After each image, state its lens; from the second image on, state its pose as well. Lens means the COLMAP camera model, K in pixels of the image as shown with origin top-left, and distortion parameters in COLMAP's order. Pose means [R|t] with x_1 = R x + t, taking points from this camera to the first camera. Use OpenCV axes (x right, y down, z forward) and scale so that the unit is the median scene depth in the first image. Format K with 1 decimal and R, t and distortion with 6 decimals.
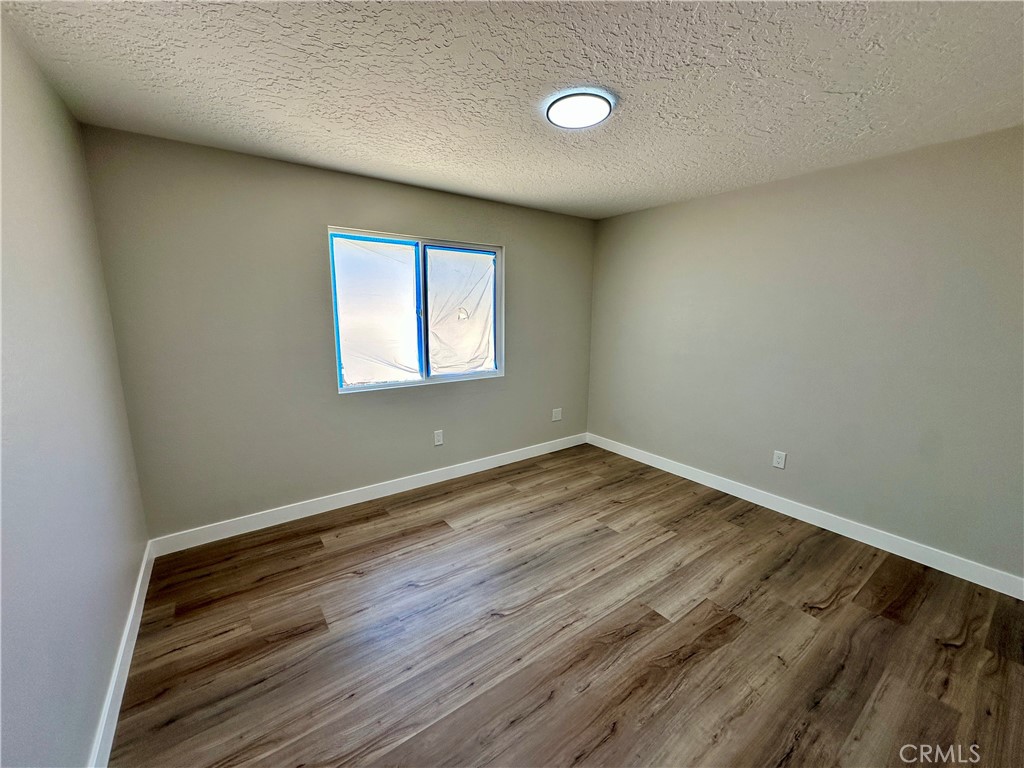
lens RADIAL K [[409.3, 0, 521.9], [0, 409.3, 378.2], [0, 0, 1]] dist [-0.004720, 0.001155]
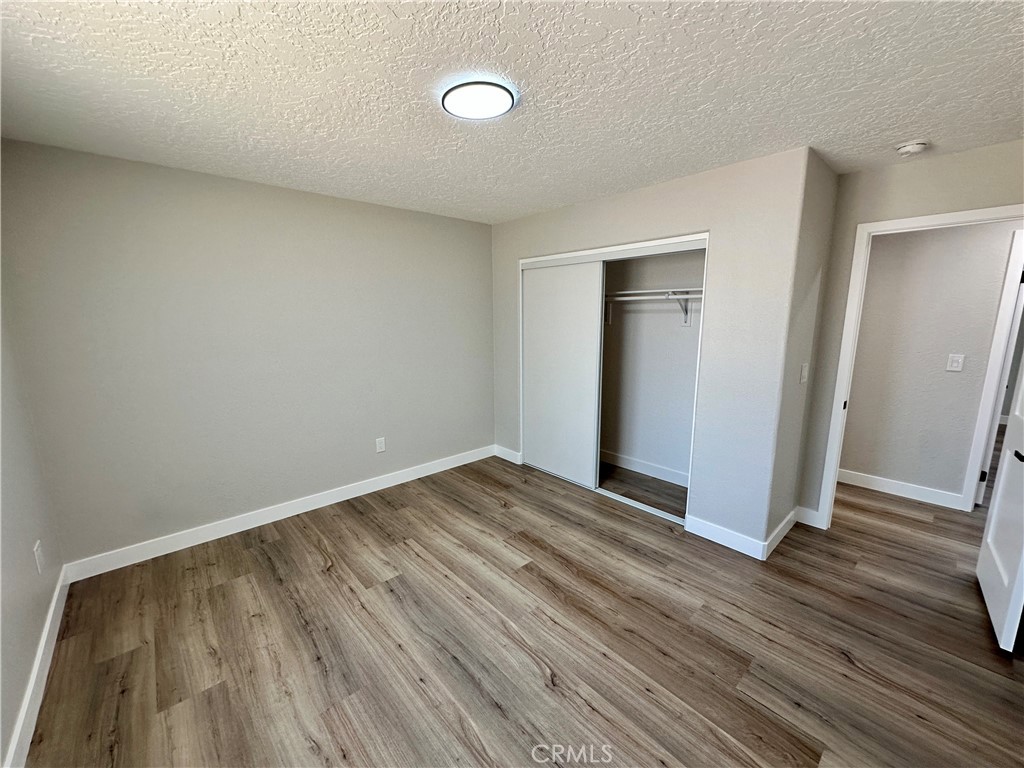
lens RADIAL K [[409.3, 0, 521.2], [0, 409.3, 386.7], [0, 0, 1]] dist [-0.004720, 0.001155]
pose [[-0.098438, -0.185693, 0.977665, -0.615106], [0.171212, 0.964626, 0.200456, -0.144908], [-0.980304, 0.187121, -0.063163, 0.810915]]
